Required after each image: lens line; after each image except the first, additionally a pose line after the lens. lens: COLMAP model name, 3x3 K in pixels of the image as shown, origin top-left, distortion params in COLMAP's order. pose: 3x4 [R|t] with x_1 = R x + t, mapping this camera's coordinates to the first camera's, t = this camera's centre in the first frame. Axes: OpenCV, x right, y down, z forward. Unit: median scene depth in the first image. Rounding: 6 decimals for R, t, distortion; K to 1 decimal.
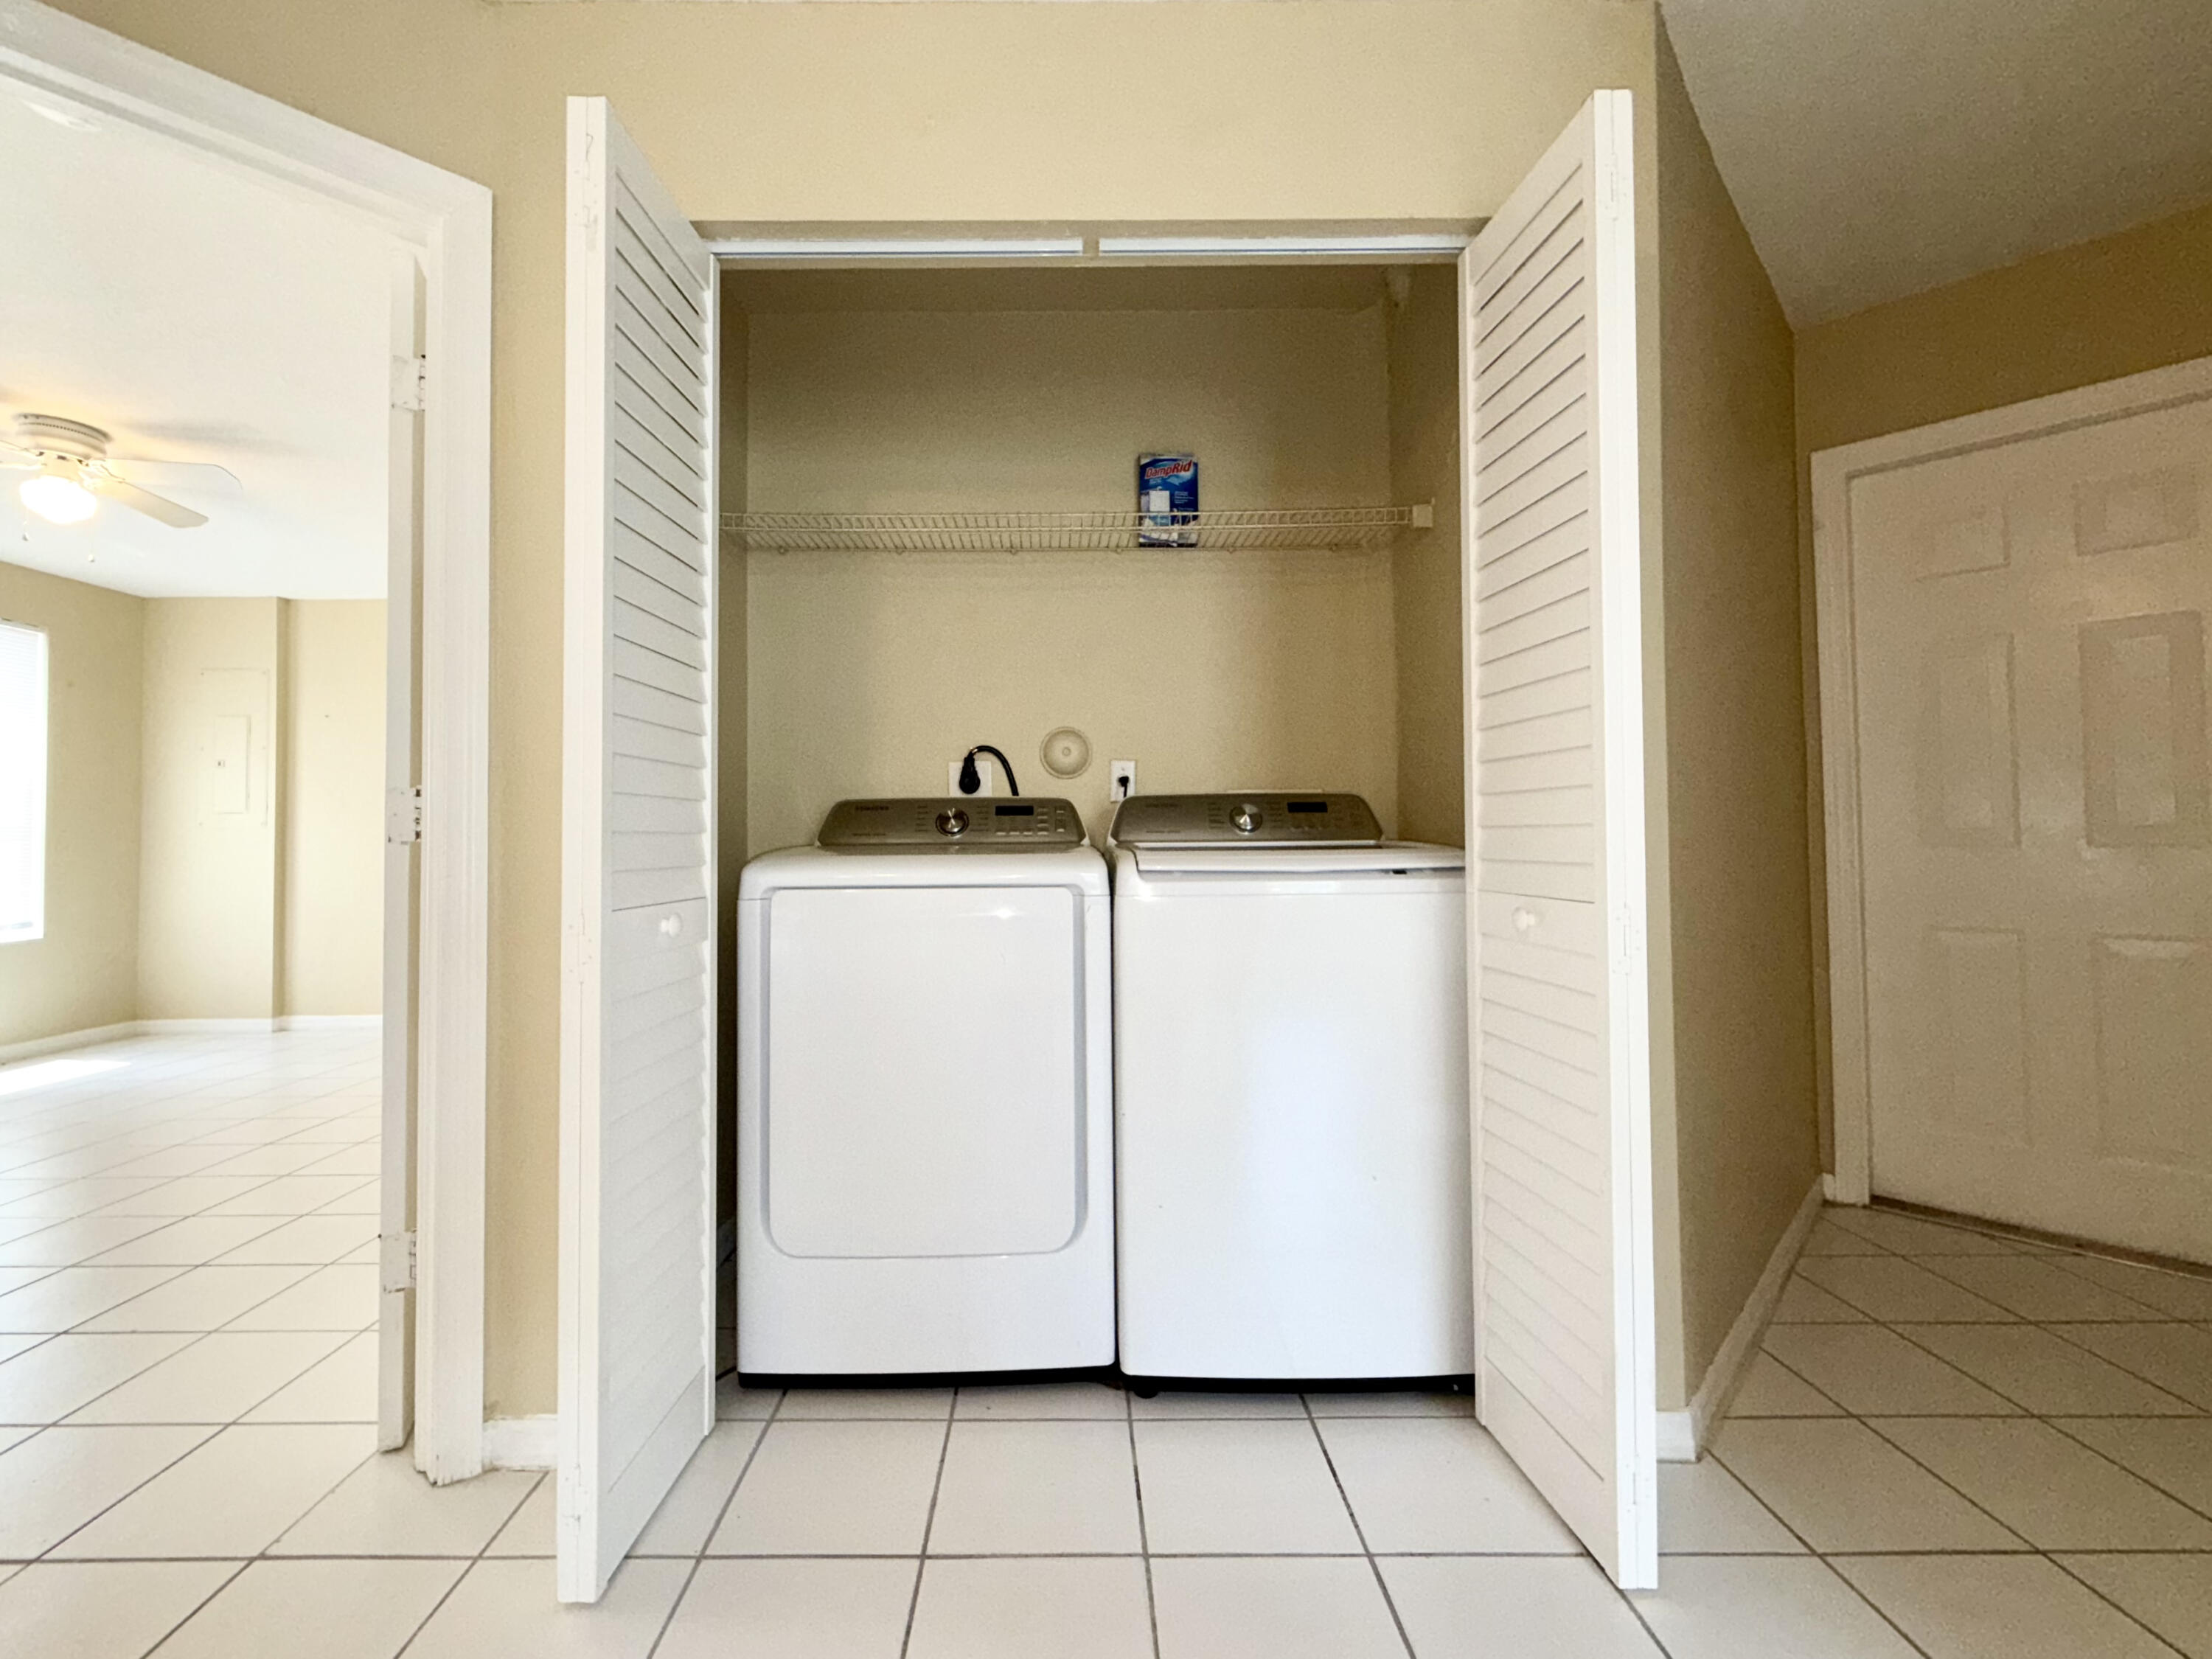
lens RADIAL K [[901.5, 0, 1106.0], [0, 901.5, 829.5], [0, 0, 1]] dist [-0.020725, -0.000150]
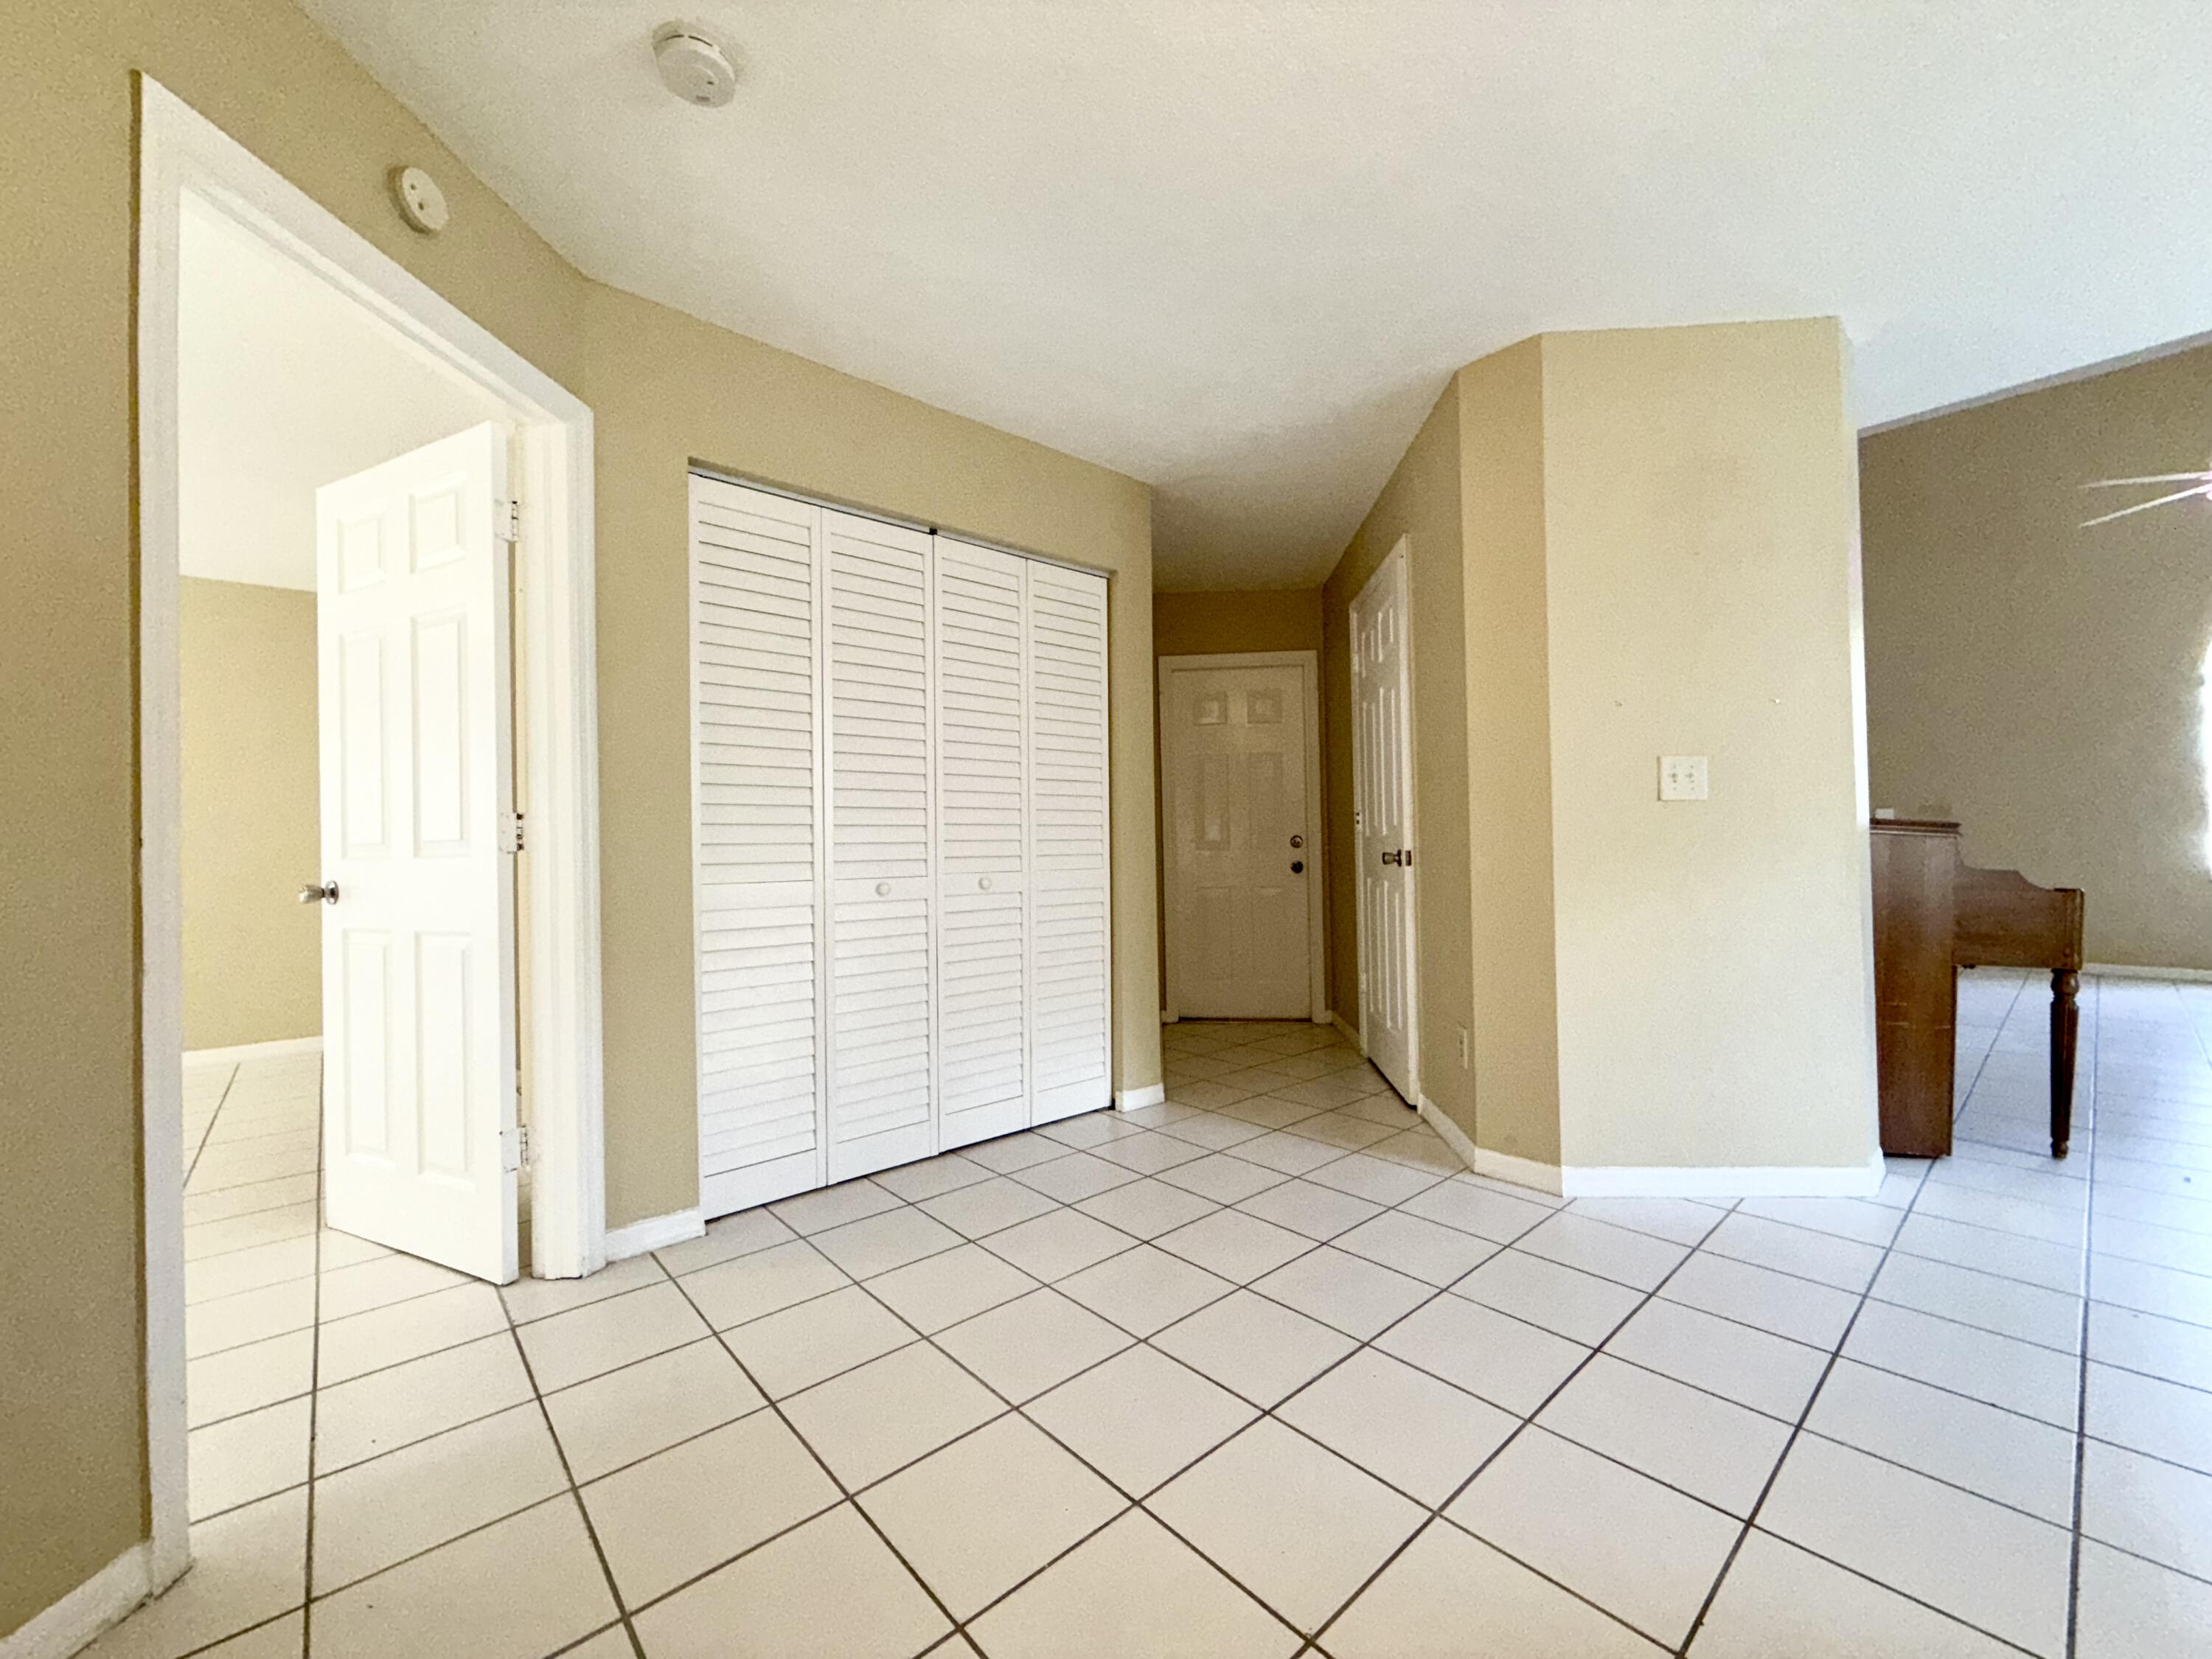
lens RADIAL K [[880.2, 0, 1106.0], [0, 880.2, 829.5], [0, 0, 1]] dist [0.000094, -0.000132]
pose [[0.744065, 0.009232, 0.668043, -1.013548], [-0.004954, 0.999953, -0.008301, -0.014005], [-0.668089, 0.002867, 0.744076, -0.658459]]
